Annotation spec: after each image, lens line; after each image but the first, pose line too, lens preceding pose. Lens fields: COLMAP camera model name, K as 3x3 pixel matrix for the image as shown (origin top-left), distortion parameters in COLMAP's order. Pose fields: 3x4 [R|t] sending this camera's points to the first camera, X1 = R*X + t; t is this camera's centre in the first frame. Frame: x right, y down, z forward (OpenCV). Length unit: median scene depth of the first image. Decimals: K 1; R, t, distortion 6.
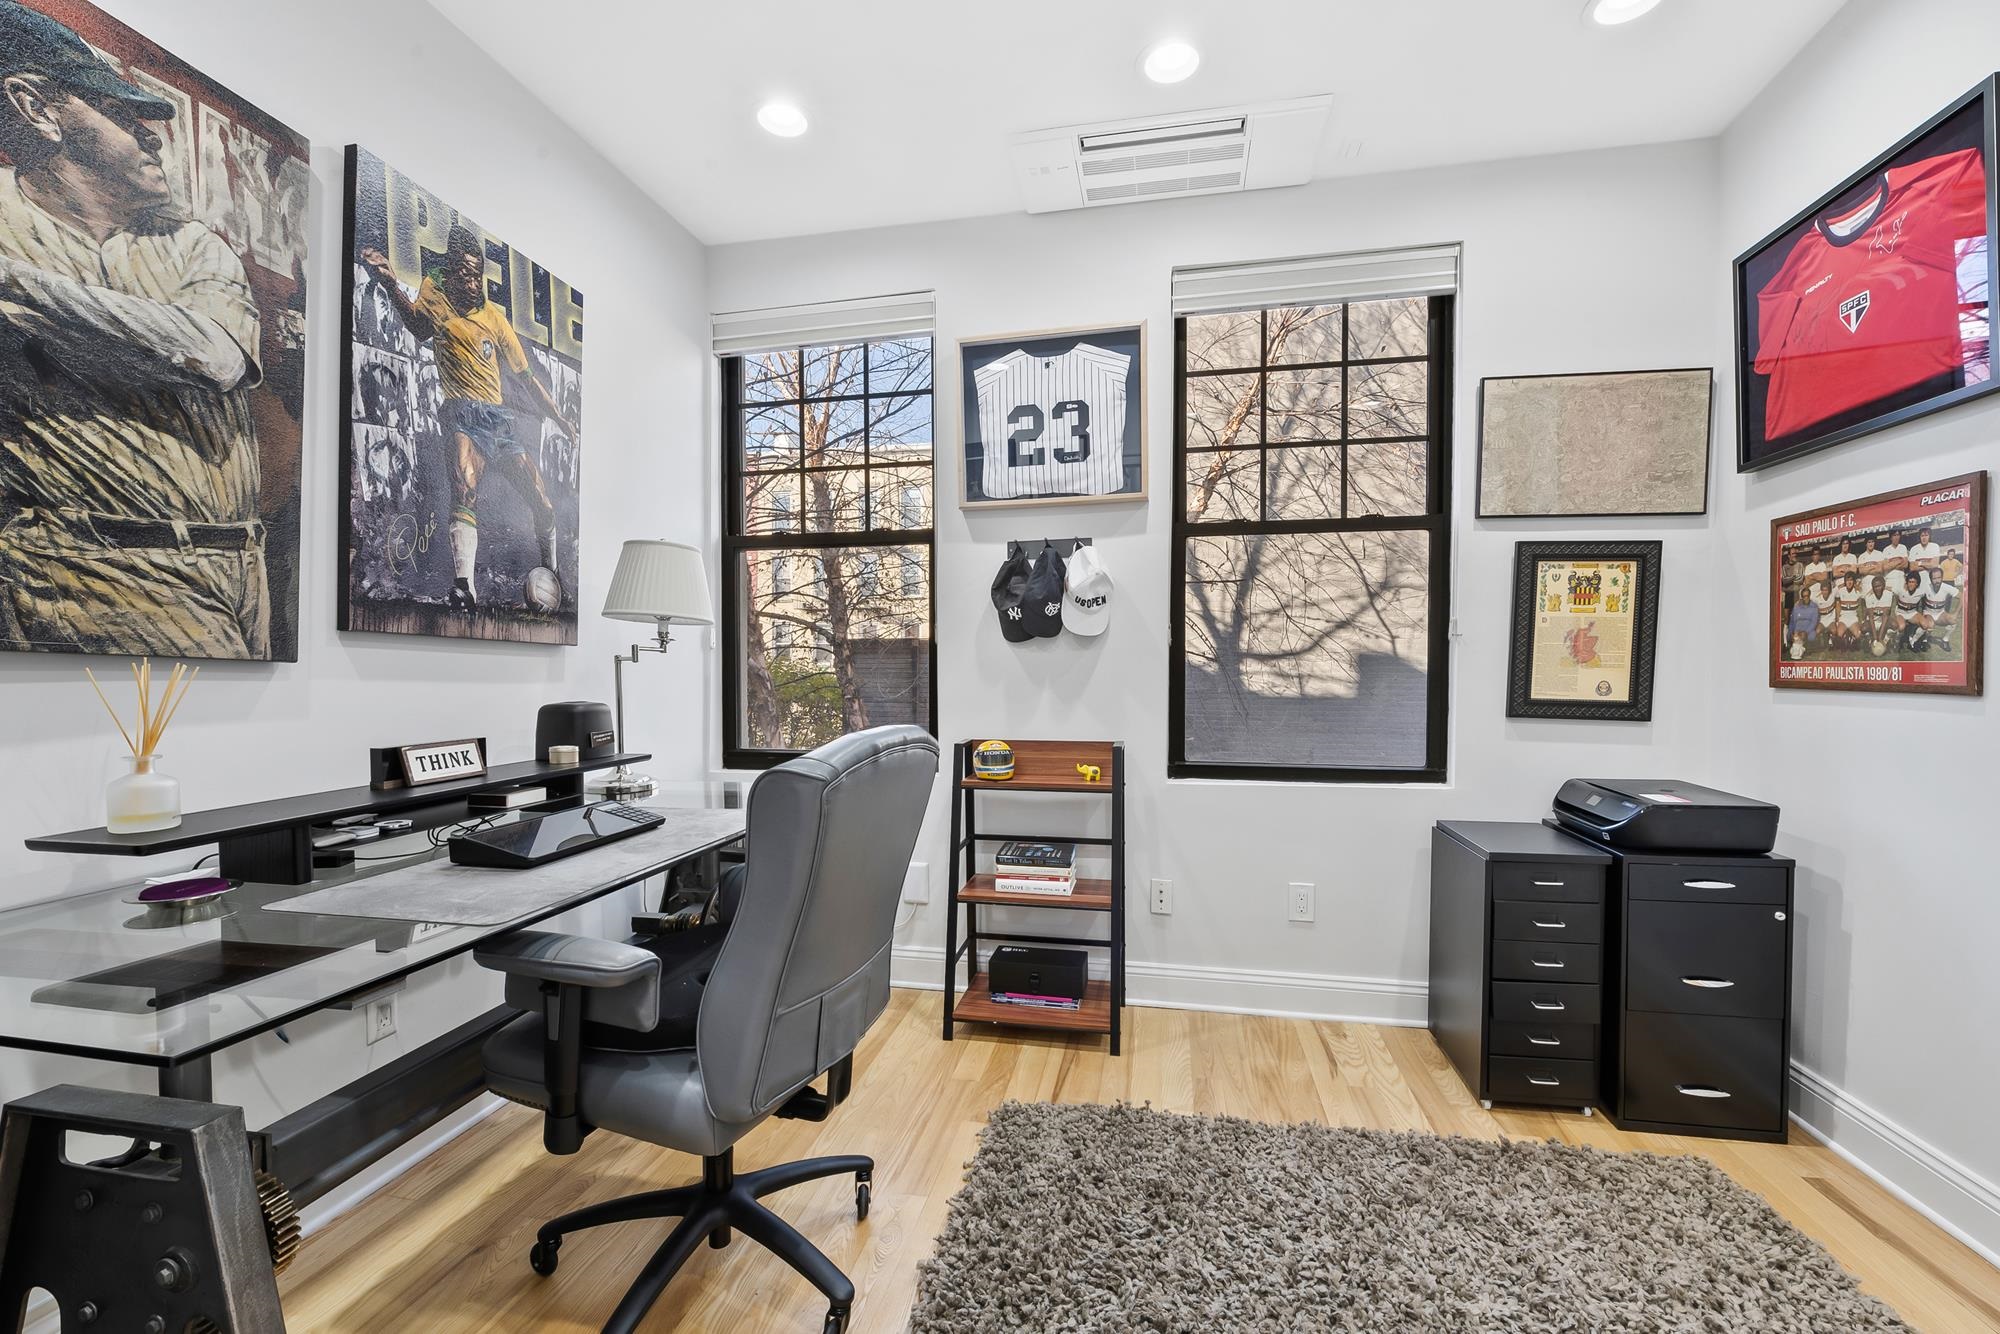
lens RADIAL K [[793.7, 0, 1004.2], [0, 793.7, 684.4], [0, 0, 1]] dist [-0.009116, -0.001001]
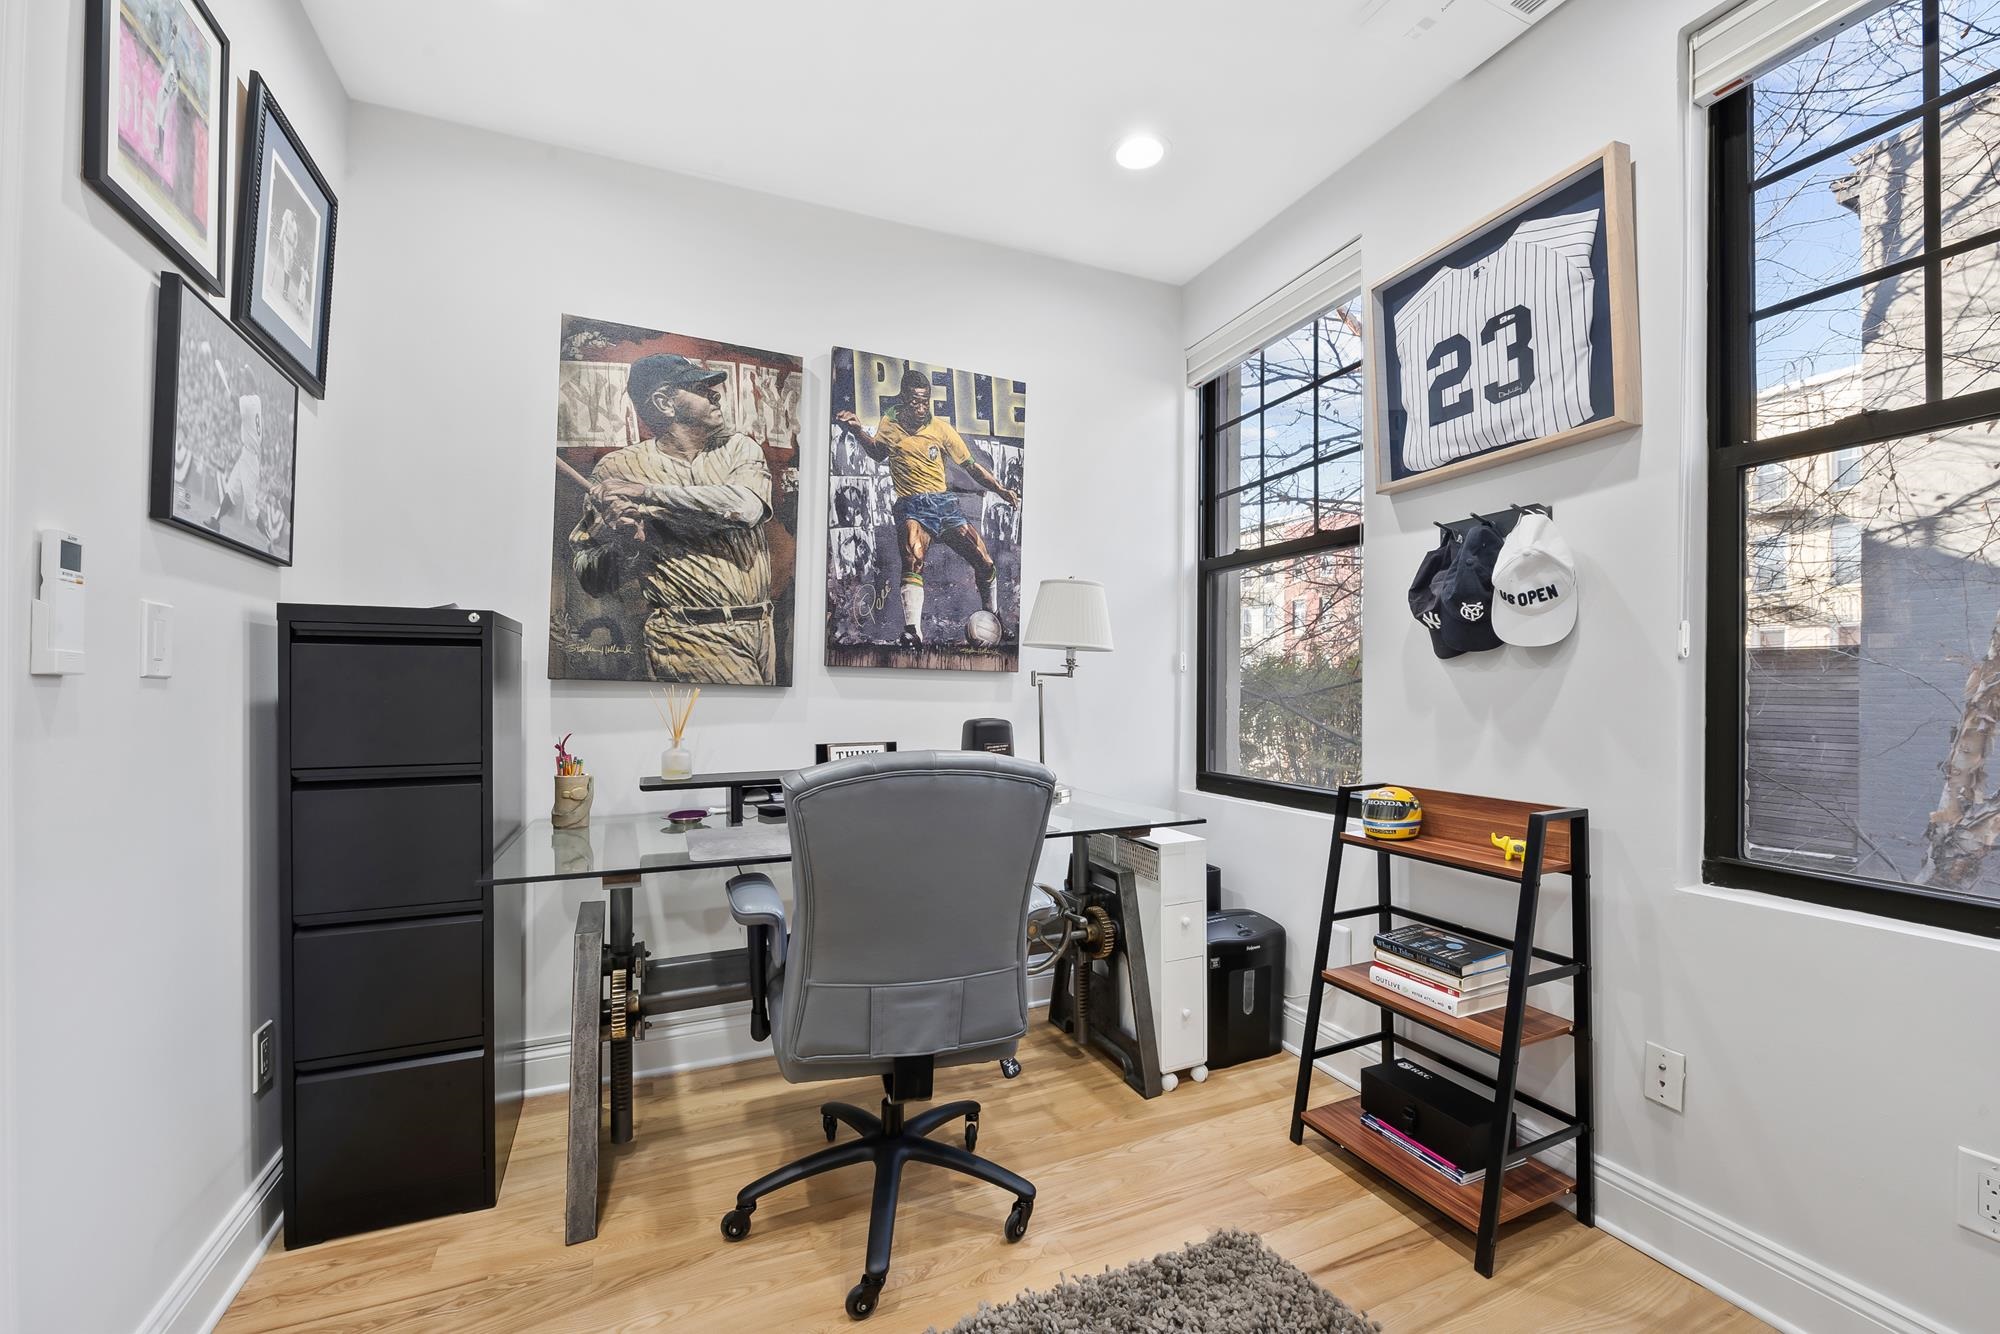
lens RADIAL K [[793.7, 0, 1009.7], [0, 793.7, 688.7], [0, 0, 1]] dist [-0.009116, -0.001001]
pose [[0.587342, 0.003649, -0.809331, 0.403074], [-0.019199, 0.999771, -0.009425, -0.010733], [0.809111, 0.021074, 0.587277, 0.252959]]
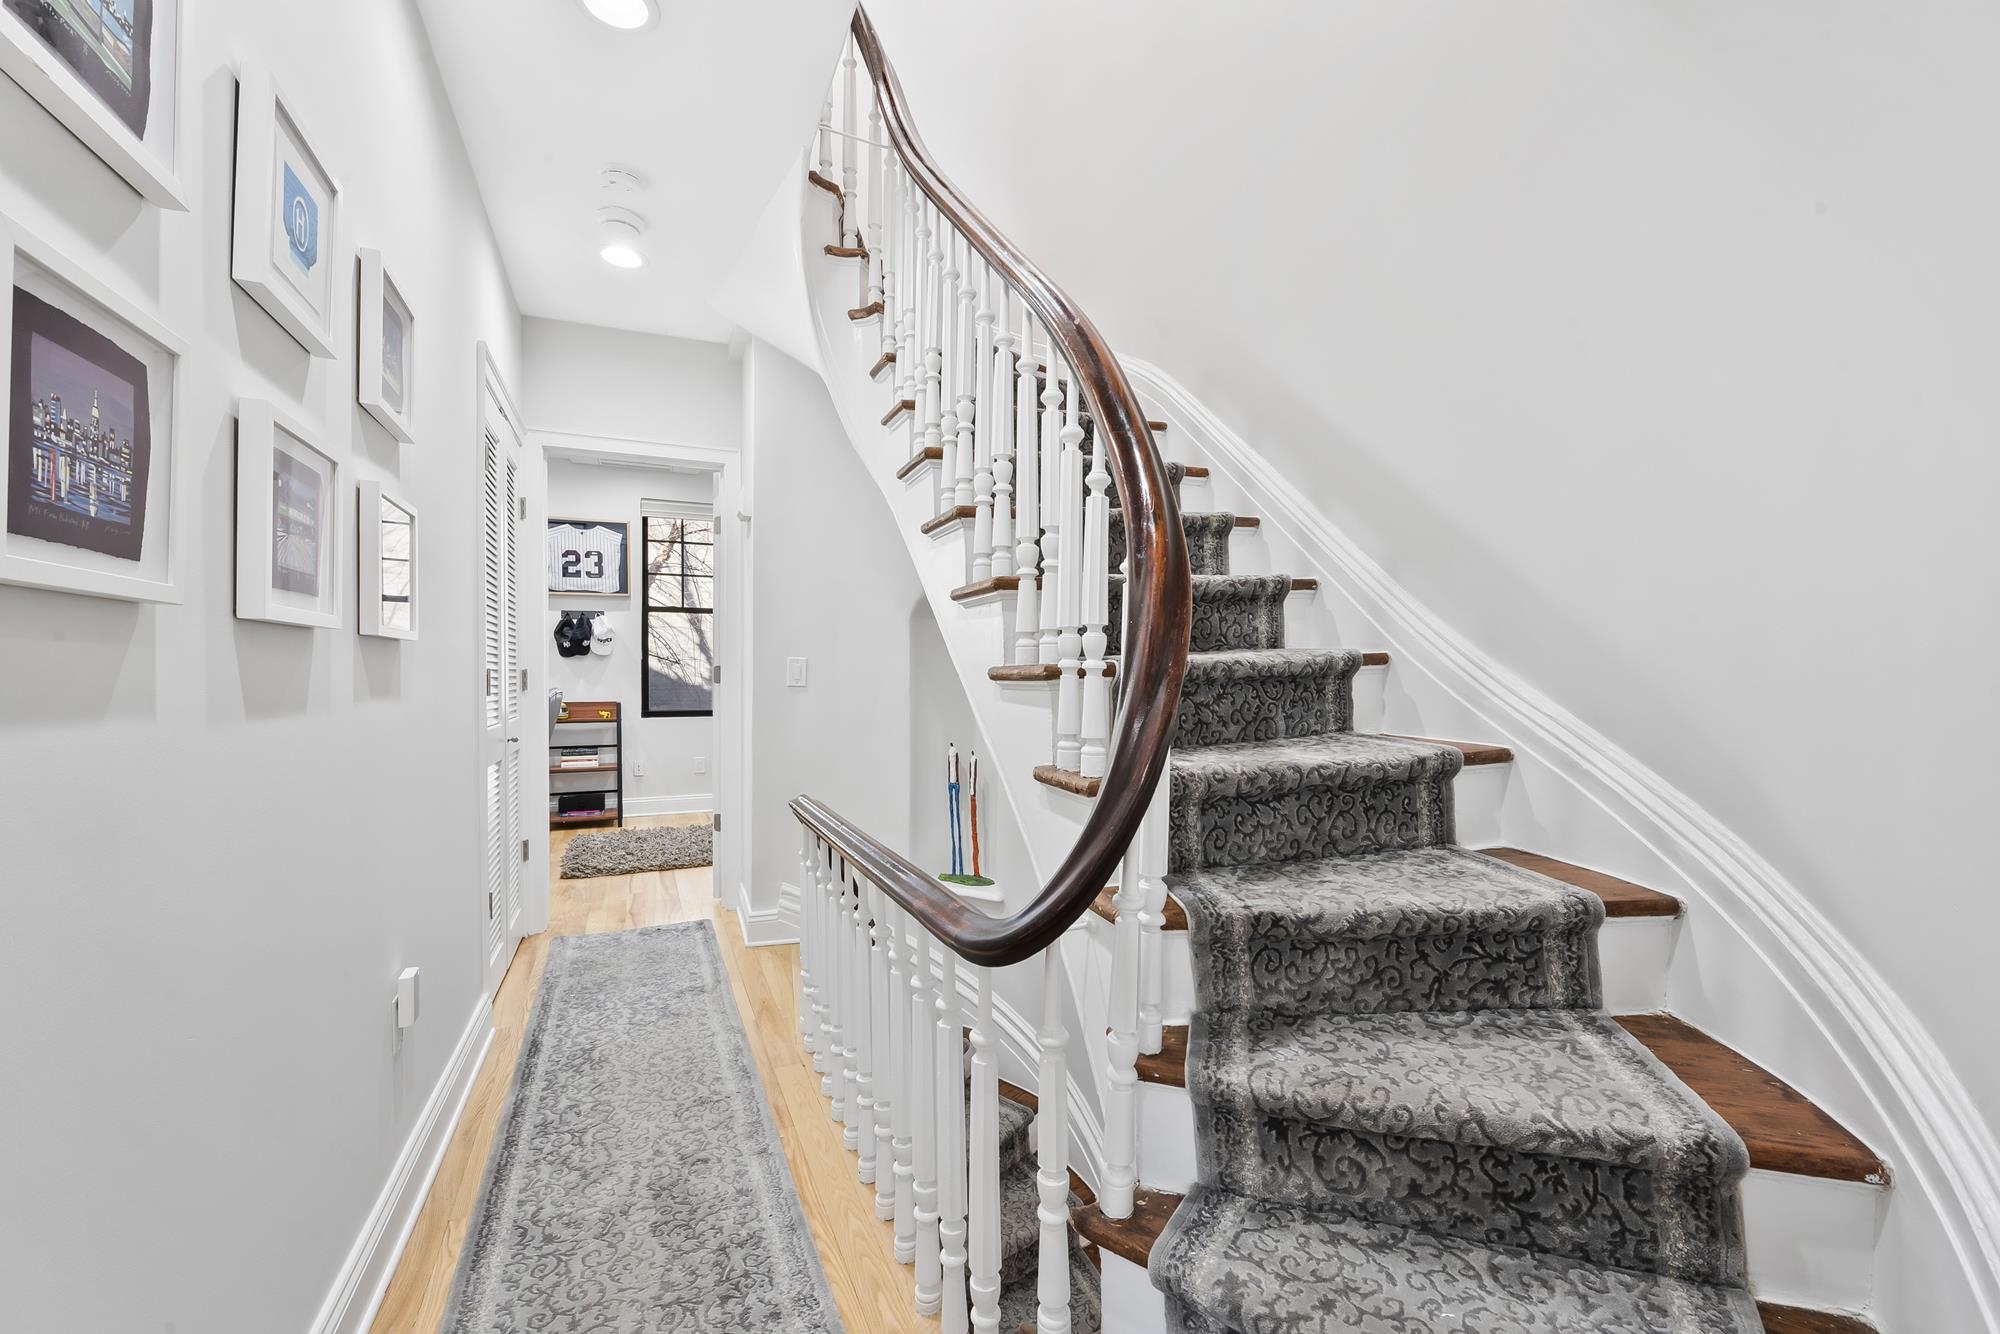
lens RADIAL K [[793.7, 0, 971.0], [0, 793.7, 691.2], [0, 0, 1]] dist [-0.009116, -0.001001]
pose [[0.824054, -0.009957, 0.566424, -0.321912], [0.015850, 0.999859, -0.005482, 0.073271], [-0.566290, 0.013495, 0.824096, -1.505585]]
